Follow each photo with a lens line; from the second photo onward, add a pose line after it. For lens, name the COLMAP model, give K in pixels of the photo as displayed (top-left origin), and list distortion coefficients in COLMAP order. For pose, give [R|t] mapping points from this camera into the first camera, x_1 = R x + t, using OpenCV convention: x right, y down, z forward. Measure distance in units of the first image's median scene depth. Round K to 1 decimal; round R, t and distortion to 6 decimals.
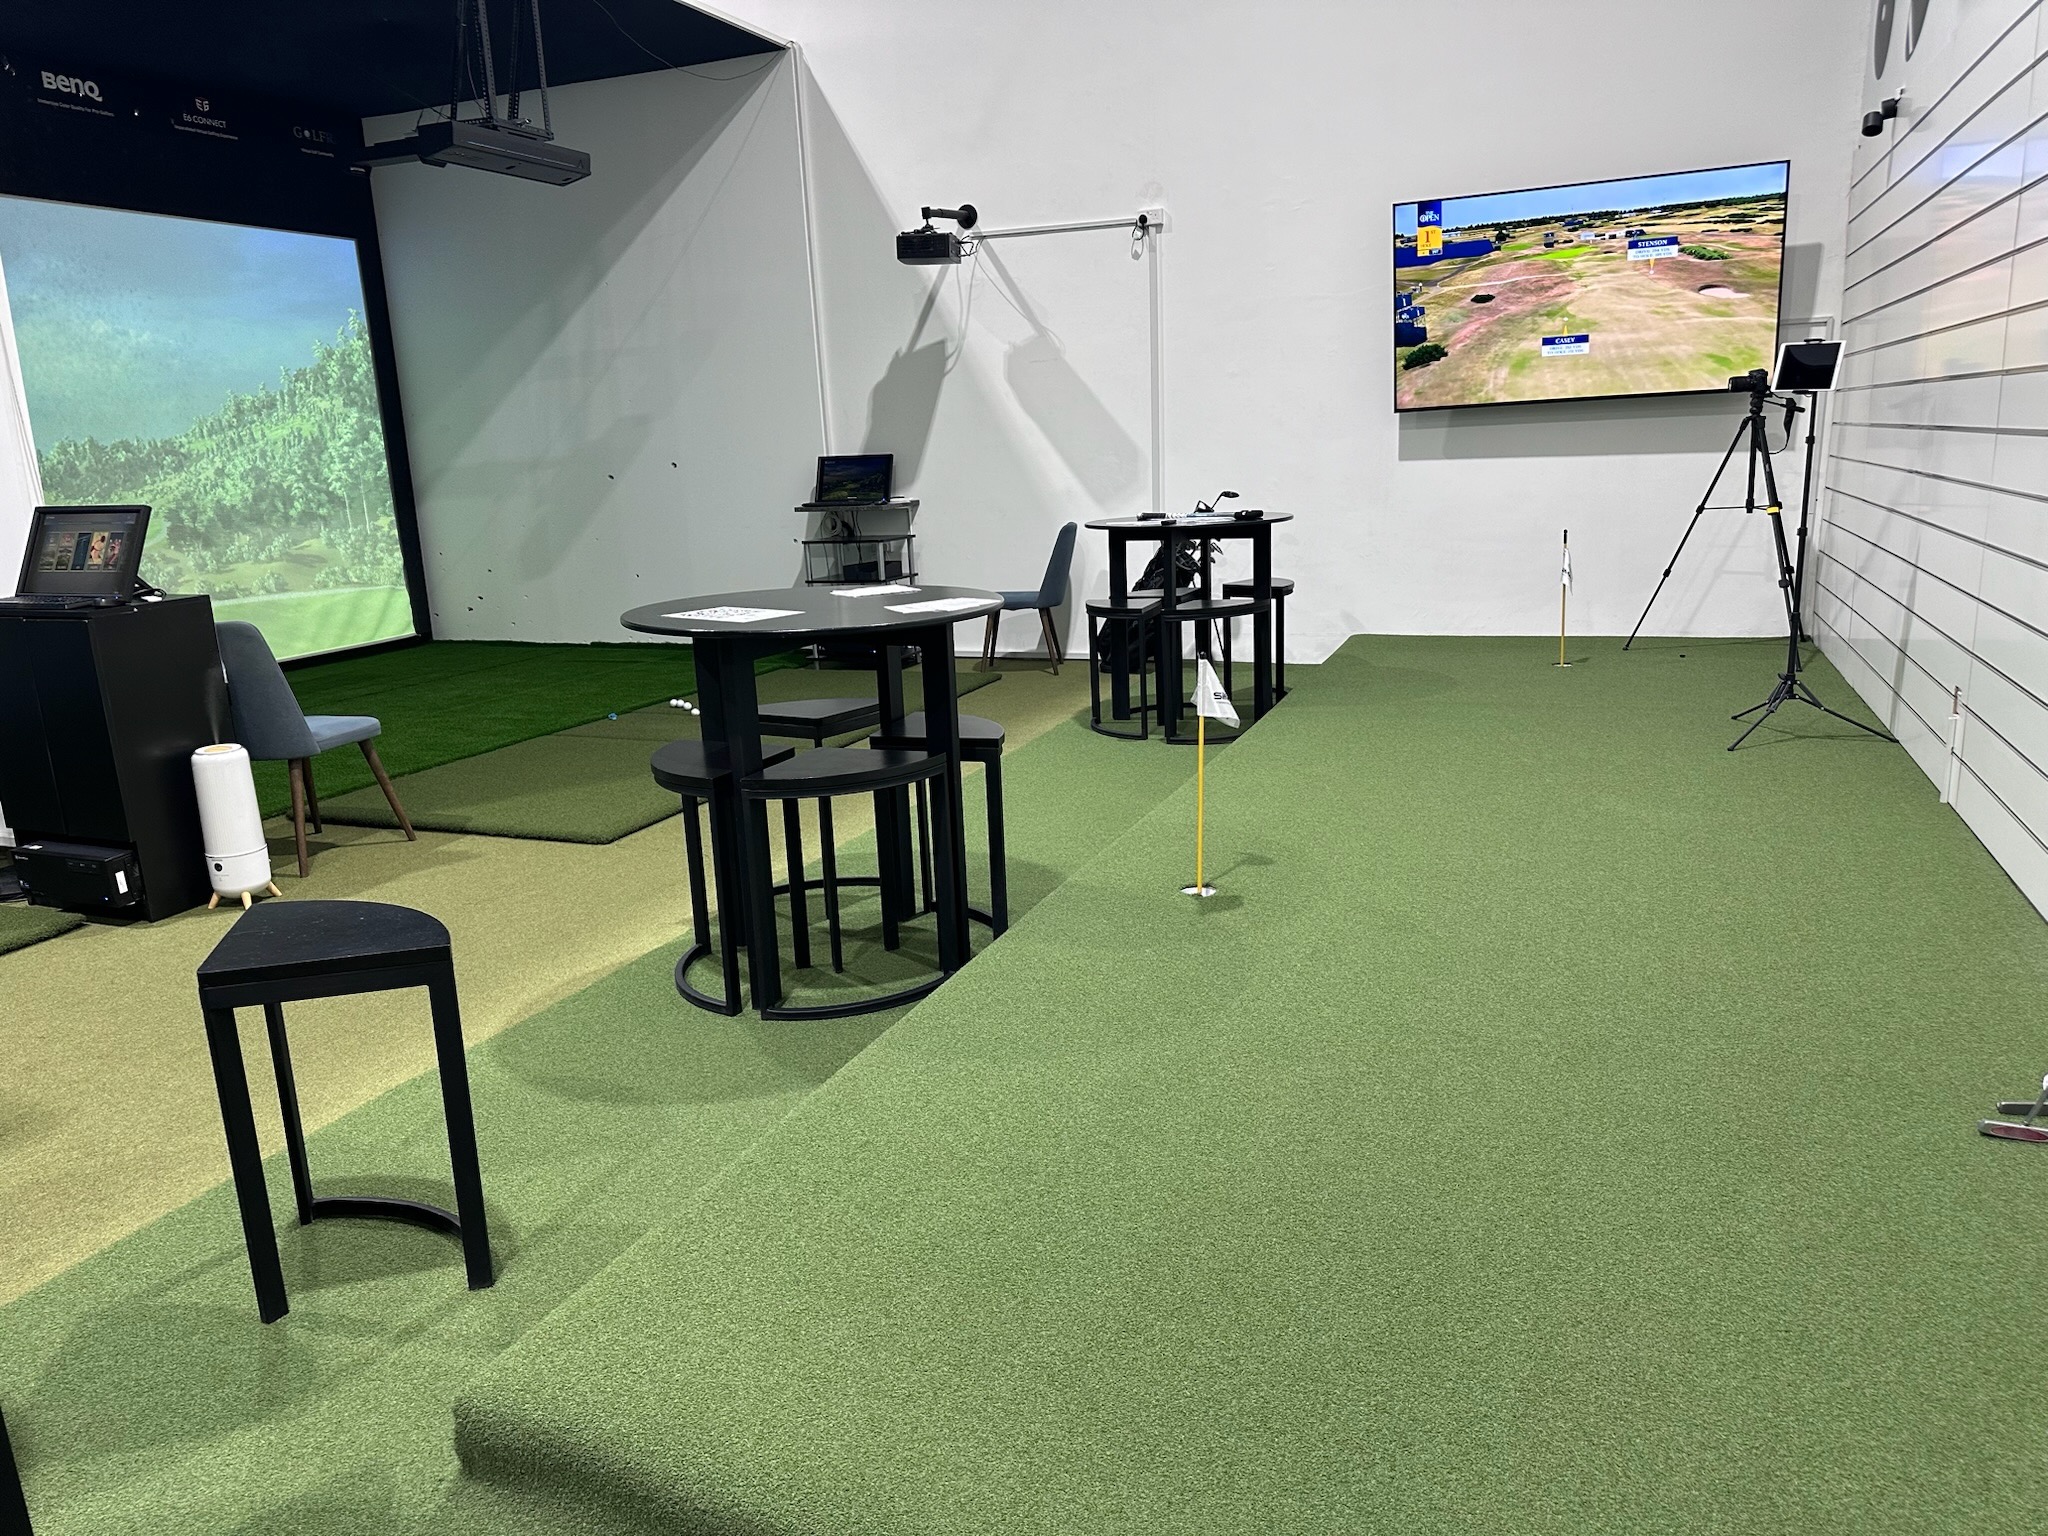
lens RADIAL K [[1443.0, 0, 1036.6], [0, 1443.0, 759.3], [0, 0, 1]] dist [0.044697, -0.047065]
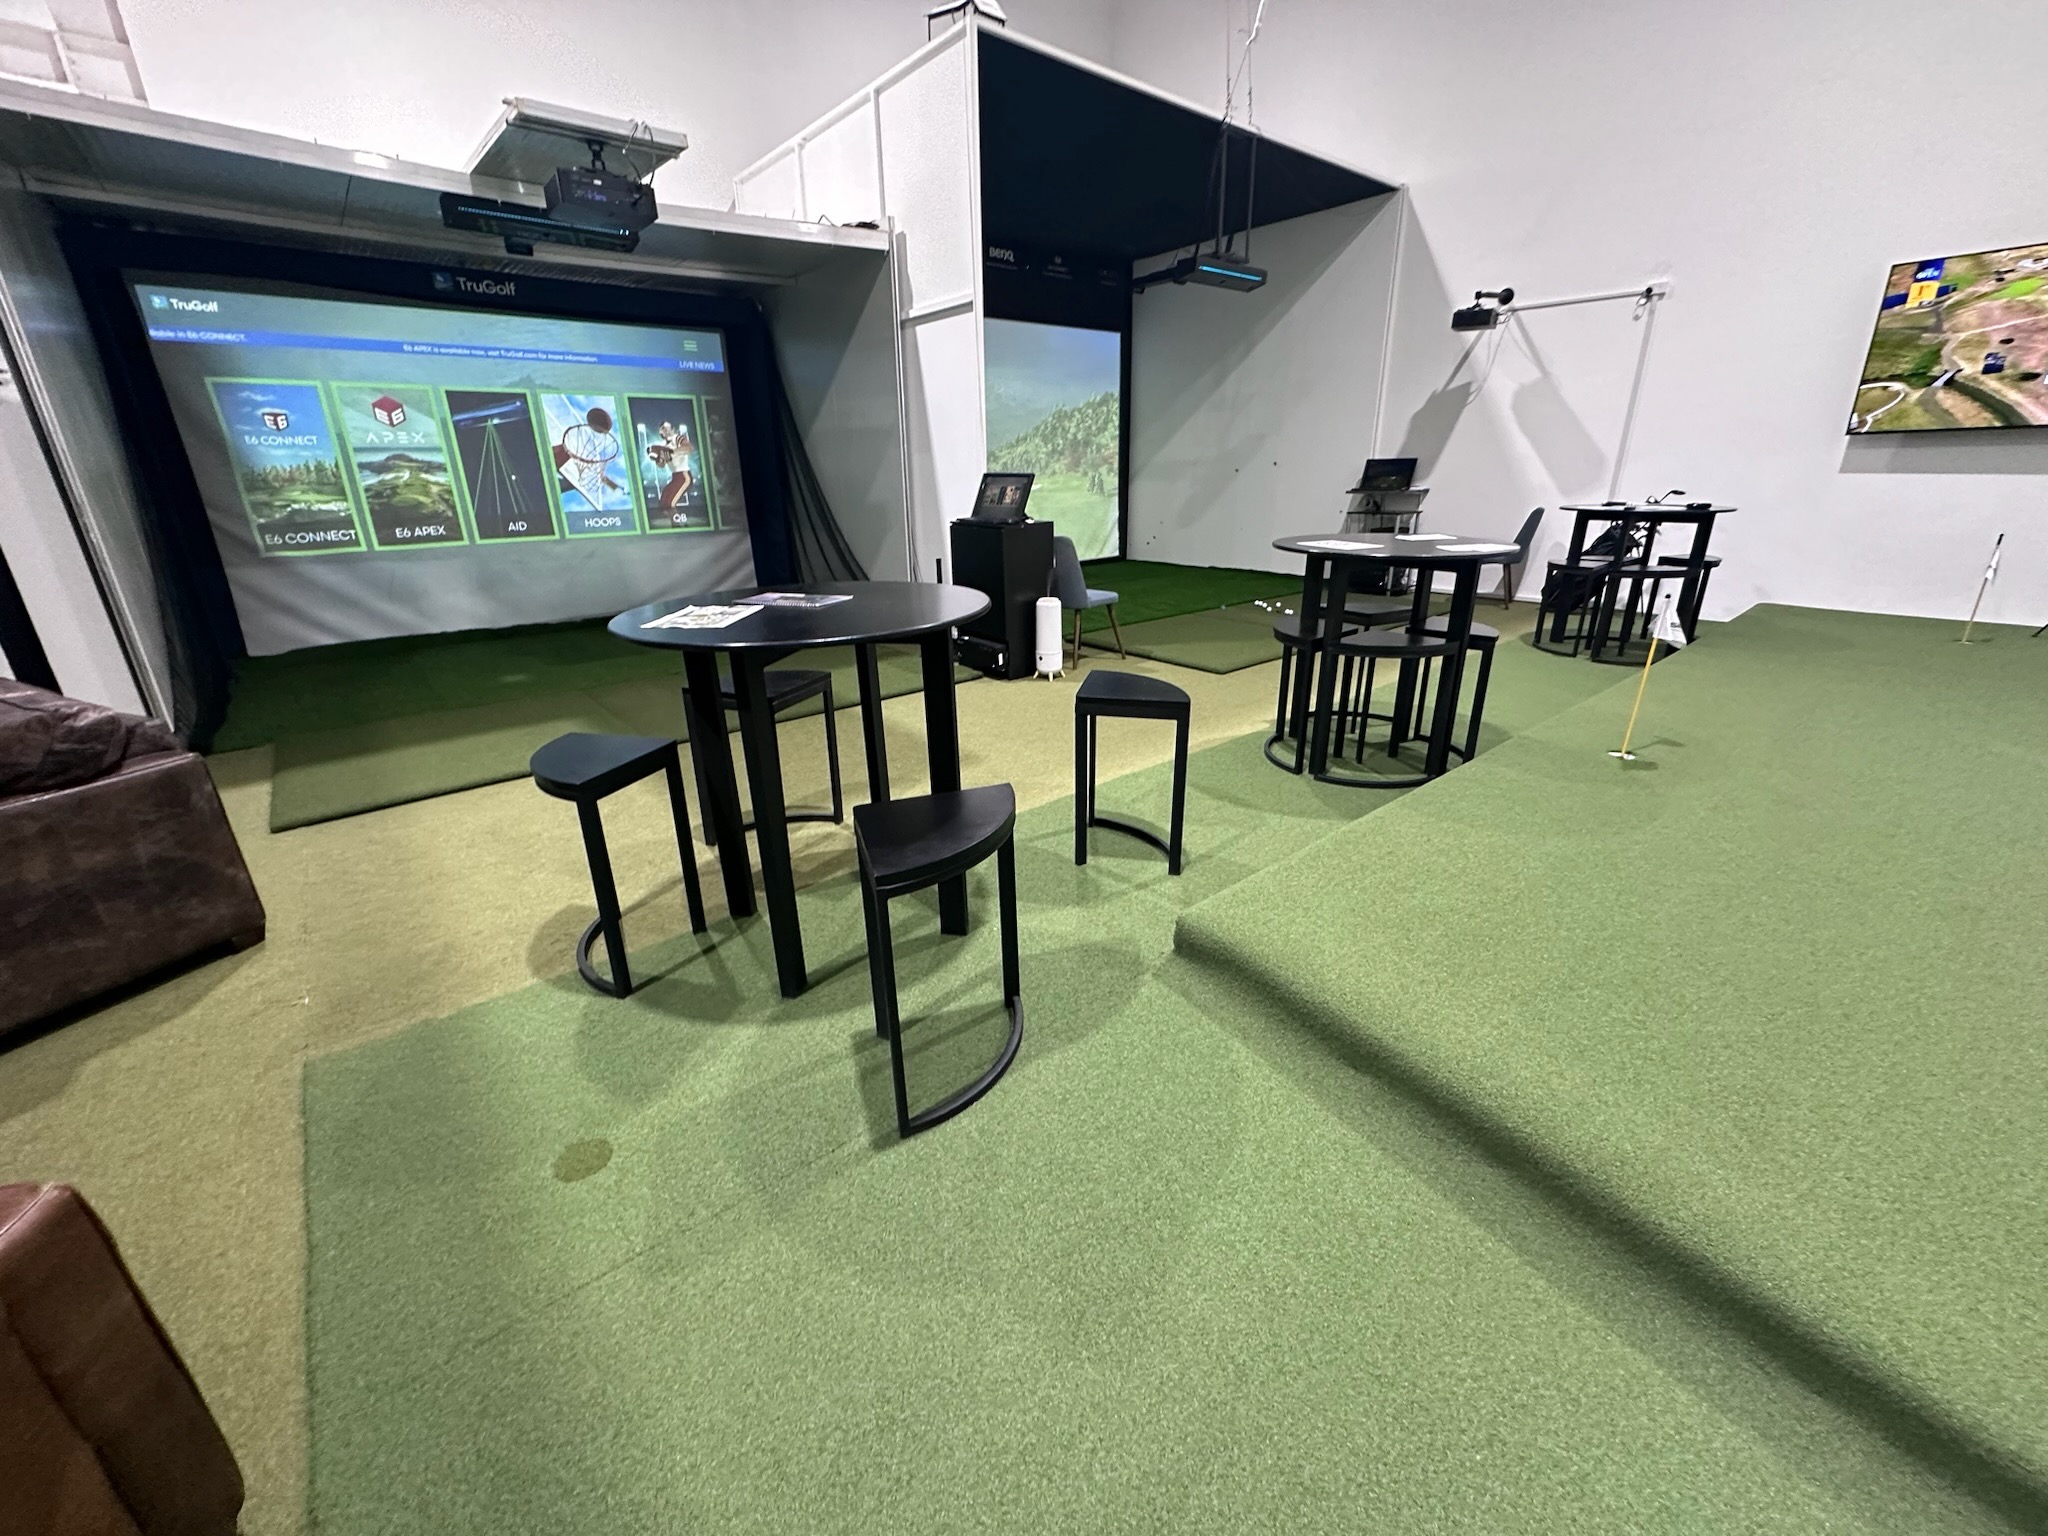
lens RADIAL K [[817.6, 0, 1024.9], [0, 817.6, 765.1], [0, 0, 1]] dist [-0.002964, 0.000852]
pose [[0.881131, 0.186245, -0.434650, -0.035339], [-0.120529, 0.977268, 0.174416, 0.015053], [0.457253, -0.101295, 0.883549, -0.026479]]
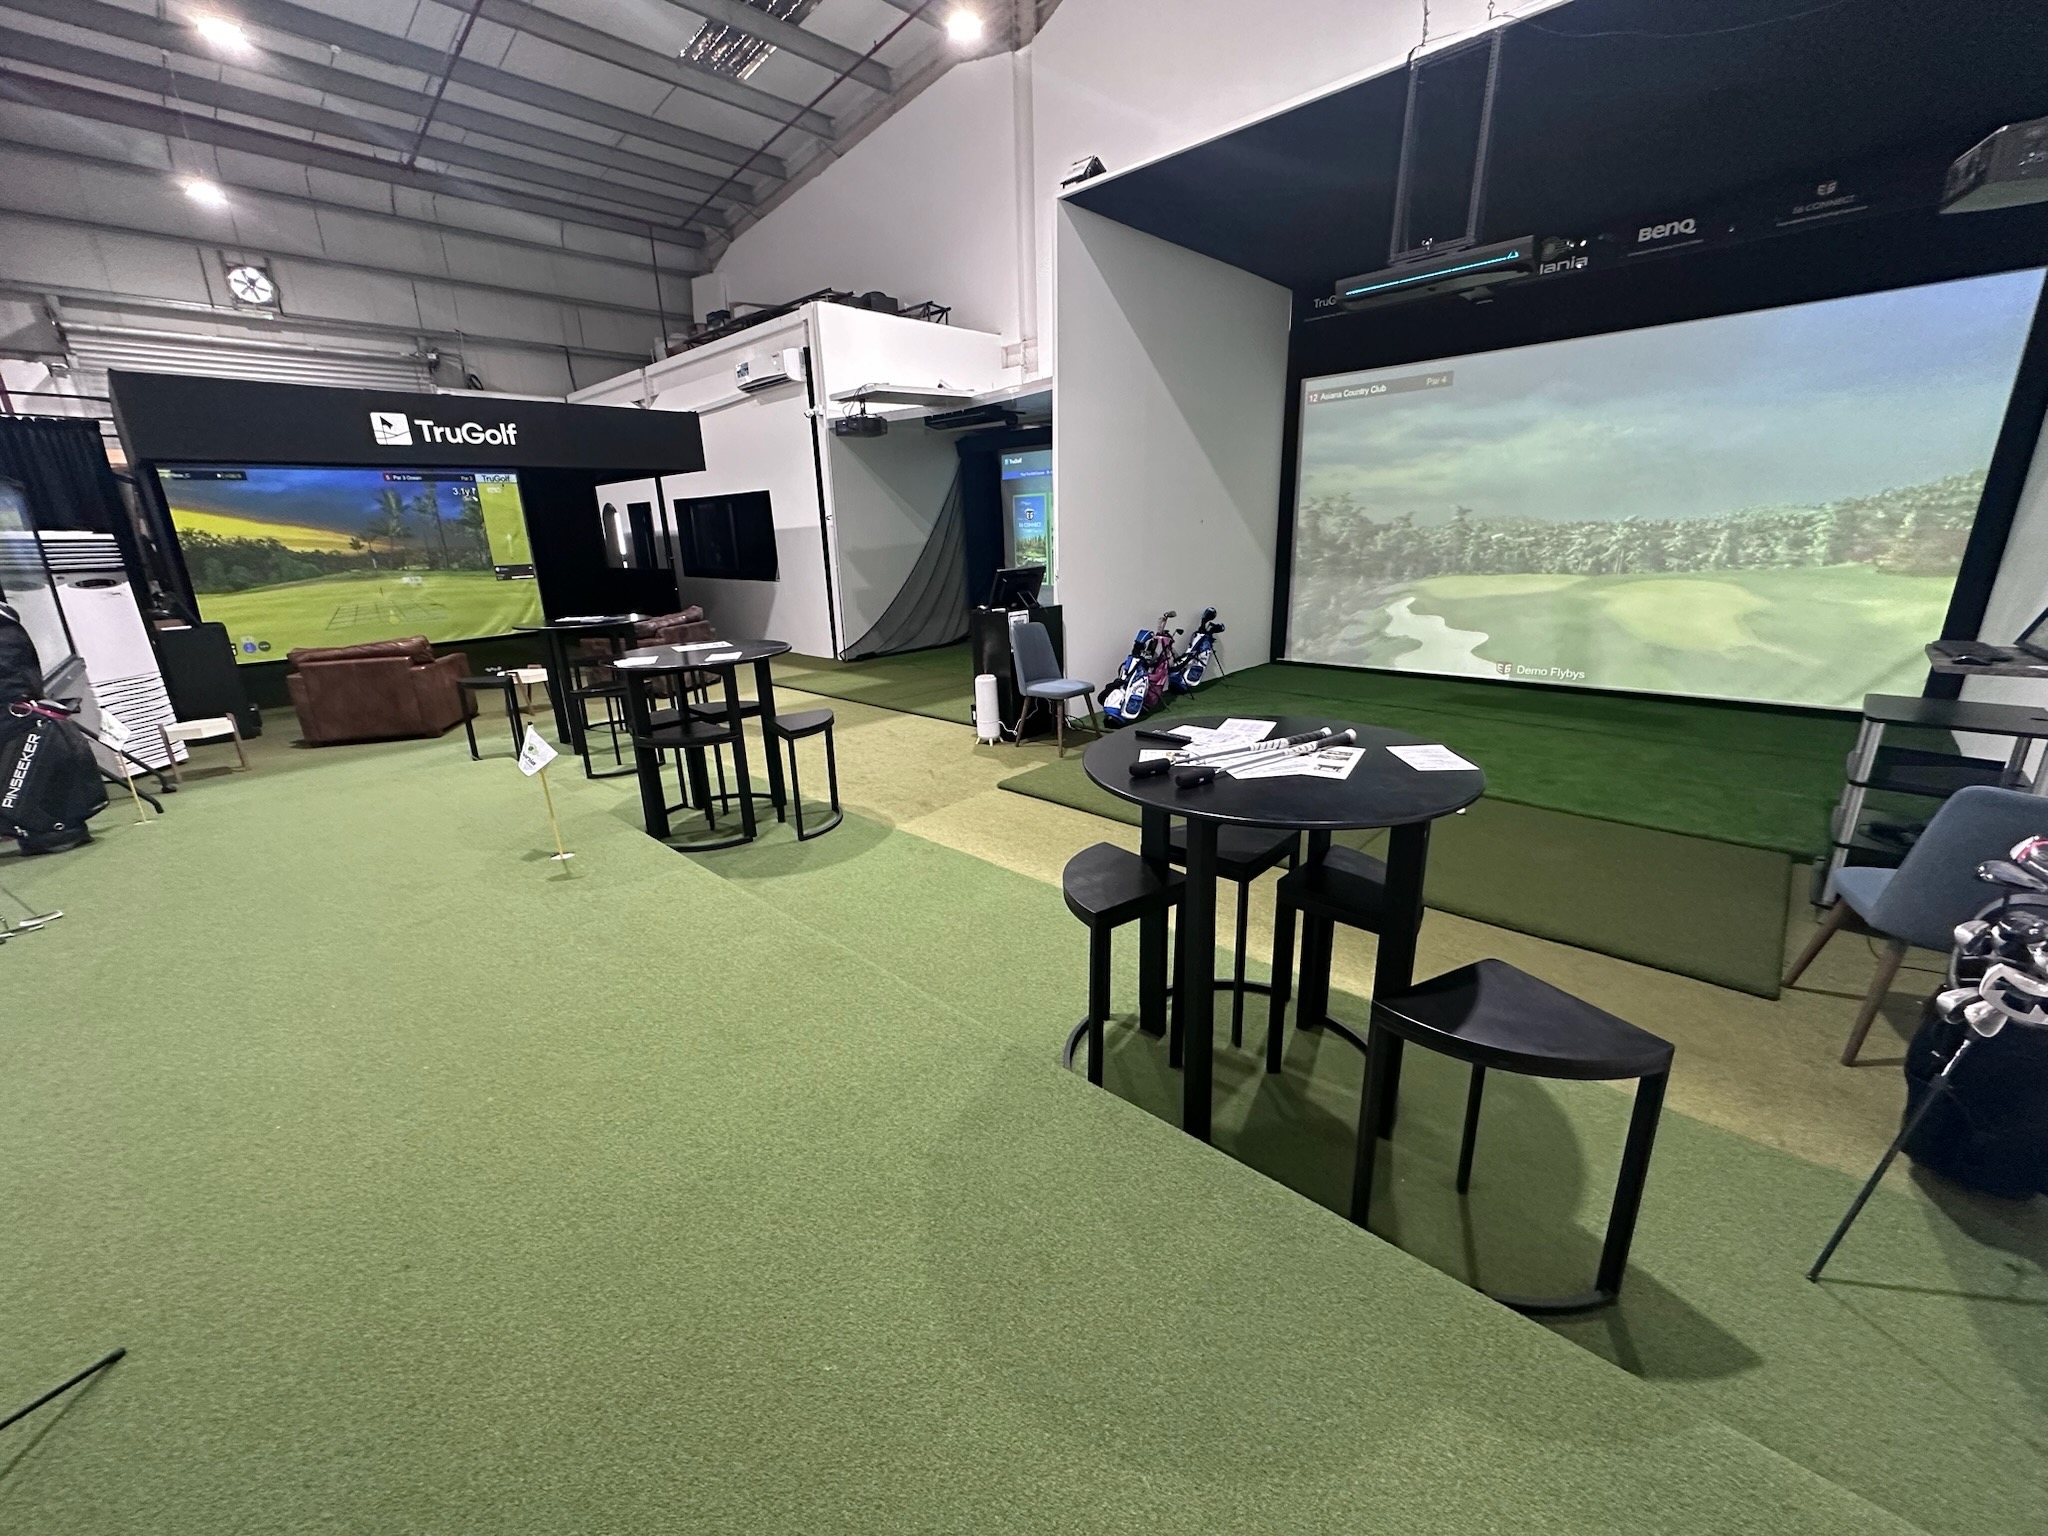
lens RADIAL K [[817.6, 0, 1021.1], [0, 817.6, 768.3], [0, 0, 1]] dist [-0.002964, 0.000852]
pose [[-0.377799, 0.313058, -0.871357, 0.388409], [-0.156434, 0.905992, 0.393327, -0.255151], [0.912577, 0.284909, -0.293310, 0.941216]]
